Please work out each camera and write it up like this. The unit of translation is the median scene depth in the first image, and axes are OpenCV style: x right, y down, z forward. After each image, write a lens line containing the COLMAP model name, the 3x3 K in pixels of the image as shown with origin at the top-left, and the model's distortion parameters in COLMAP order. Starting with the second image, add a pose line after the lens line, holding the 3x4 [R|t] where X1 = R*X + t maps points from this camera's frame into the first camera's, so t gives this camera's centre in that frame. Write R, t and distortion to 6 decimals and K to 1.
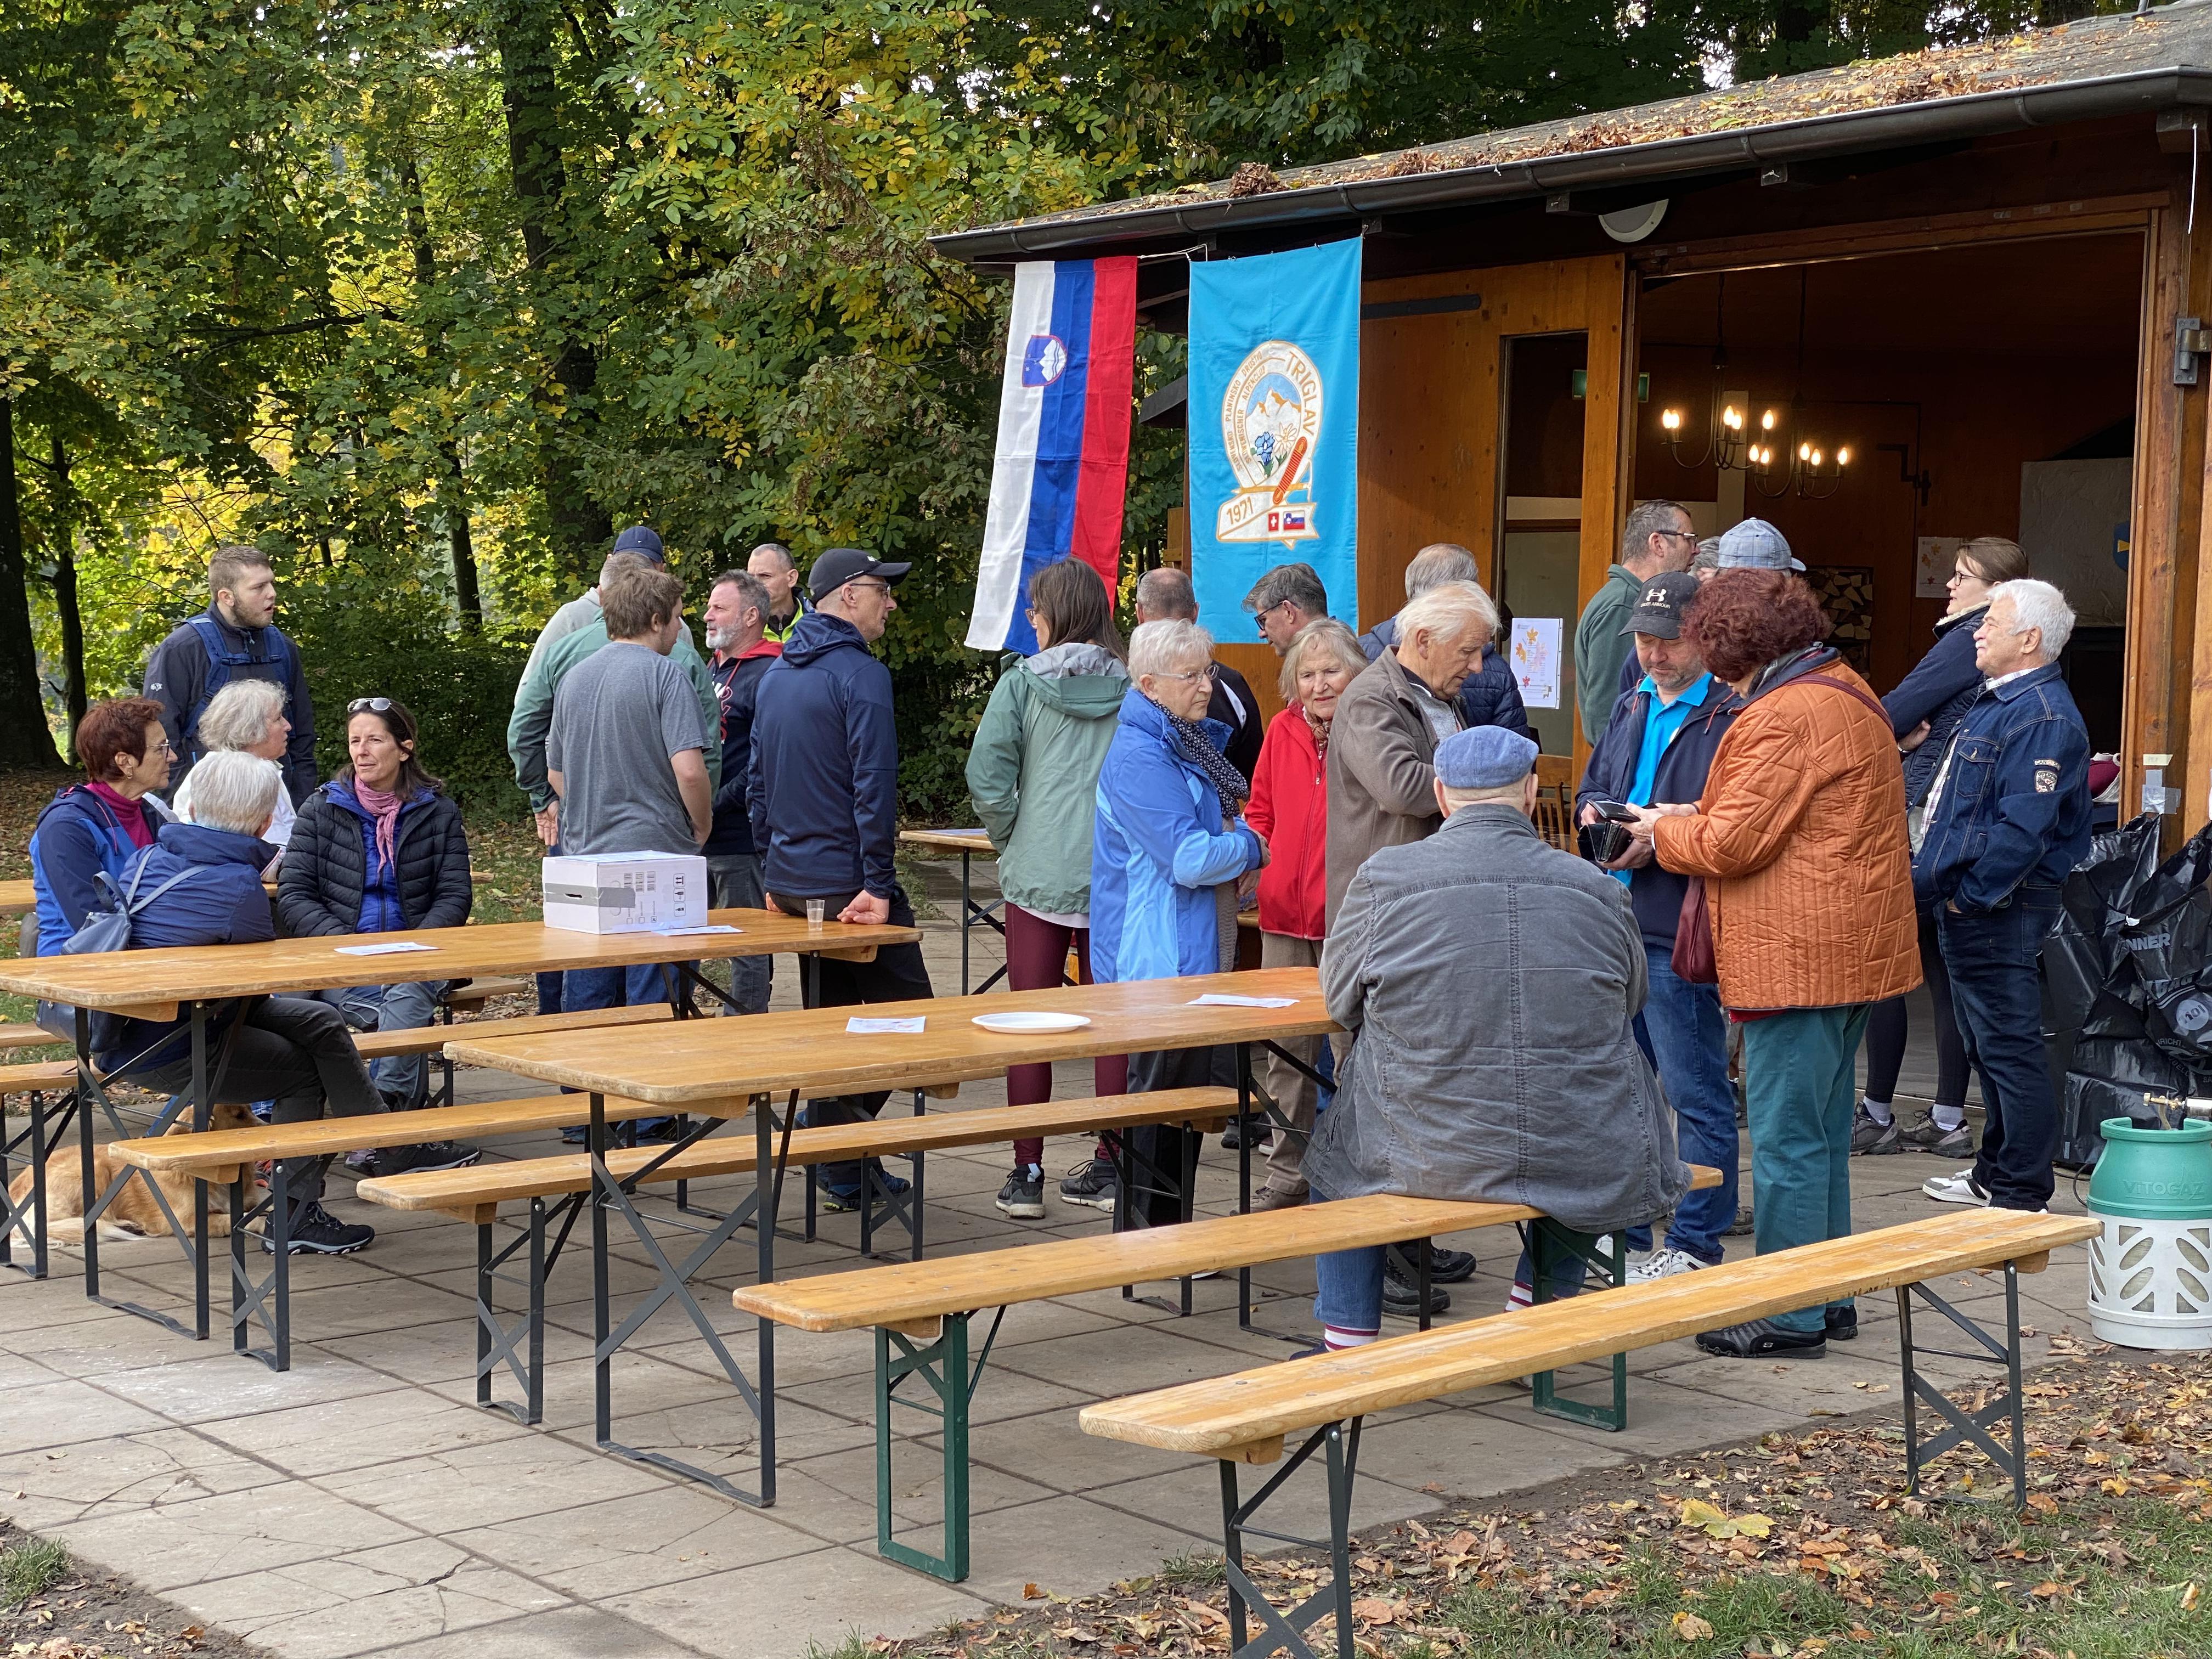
lens RADIAL K [[3311.5, 0, 1121.1], [0, 3311.5, 818.8], [0, 0, 1]] dist [0.061283, 0.000000]
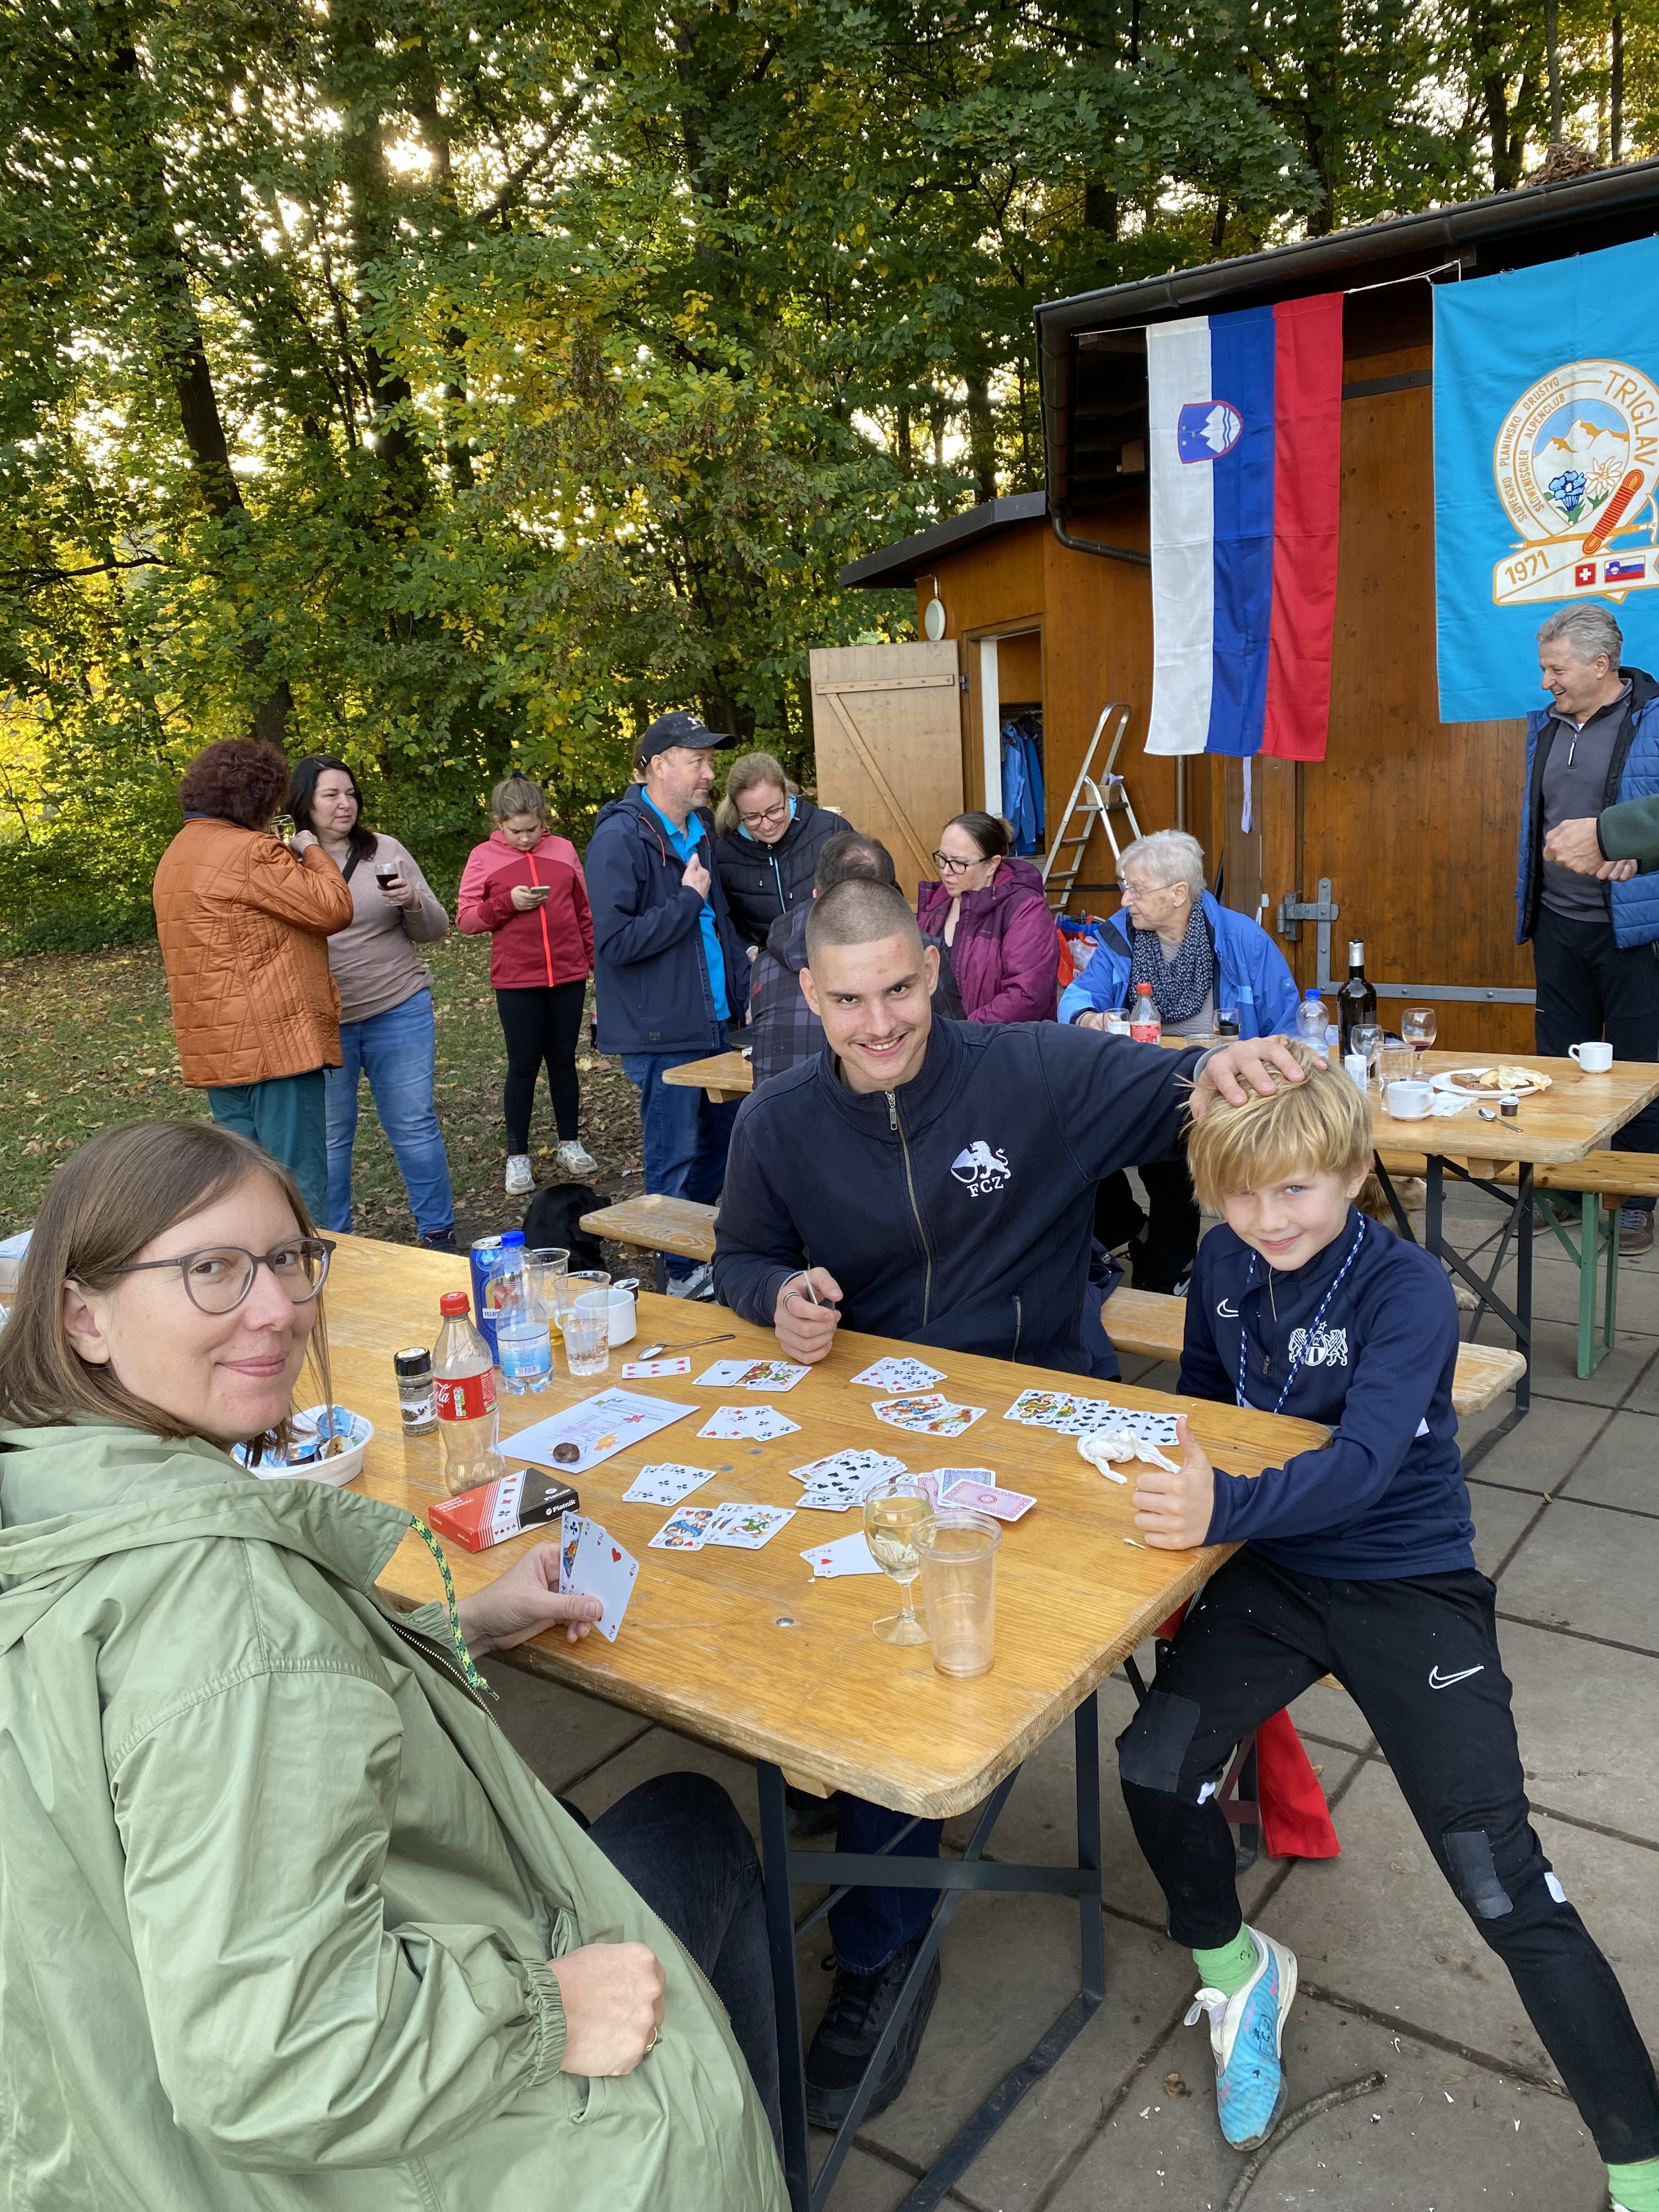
lens RADIAL K [[1700.3, 0, 857.2], [0, 1700.3, 1097.0], [0, 0, 1]] dist [0.015913, -0.001603]
pose [[0.971759, -0.115982, 0.205507, -0.251273], [0.086447, 0.985306, 0.147305, -0.035141], [-0.219572, -0.125380, 0.967506, 0.571850]]
